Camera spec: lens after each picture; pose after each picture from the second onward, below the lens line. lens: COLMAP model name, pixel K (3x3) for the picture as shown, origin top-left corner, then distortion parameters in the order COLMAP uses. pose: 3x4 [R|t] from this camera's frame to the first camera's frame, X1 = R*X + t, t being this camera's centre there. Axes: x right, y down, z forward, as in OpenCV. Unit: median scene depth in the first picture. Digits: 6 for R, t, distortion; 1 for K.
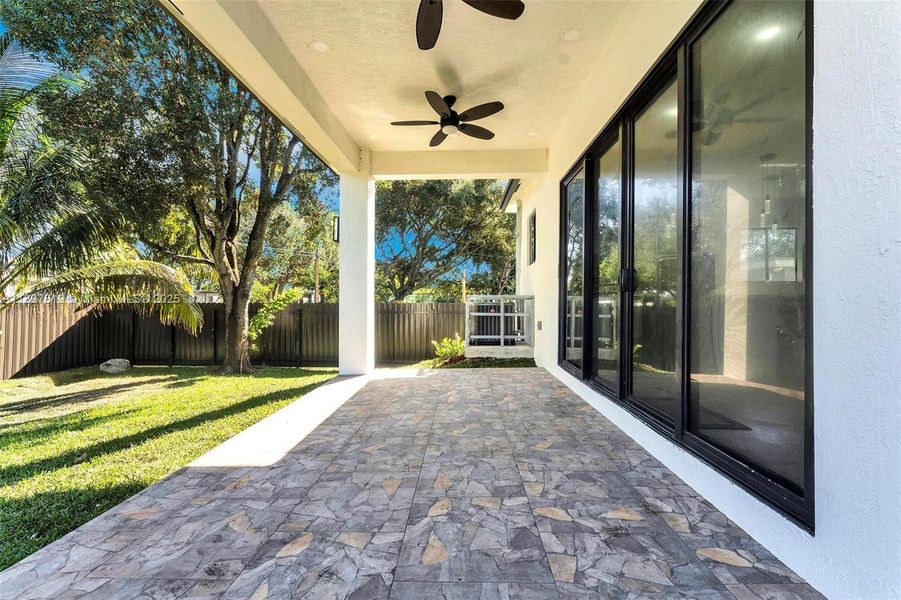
lens RADIAL K [[390.3, 0, 442.4], [0, 390.3, 300.4], [0, 0, 1]] dist [0.020069, -0.003711]
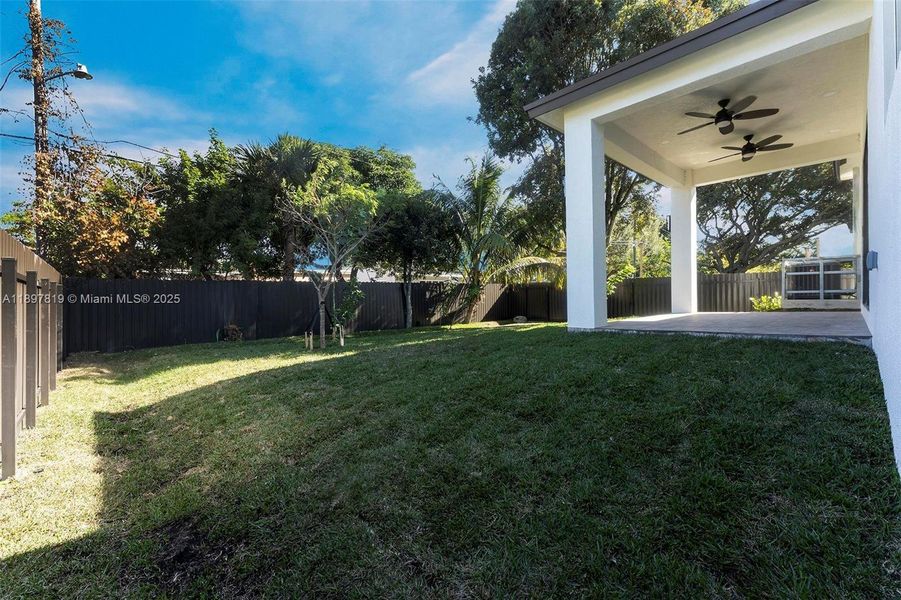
lens RADIAL K [[390.3, 0, 451.6], [0, 390.3, 302.3], [0, 0, 1]] dist [0.020069, -0.003711]
pose [[0.744546, -0.009065, -0.667510, 0.237893], [0.027771, 0.999463, 0.017403, 0.149843], [0.666993, -0.031495, 0.744398, -1.355780]]
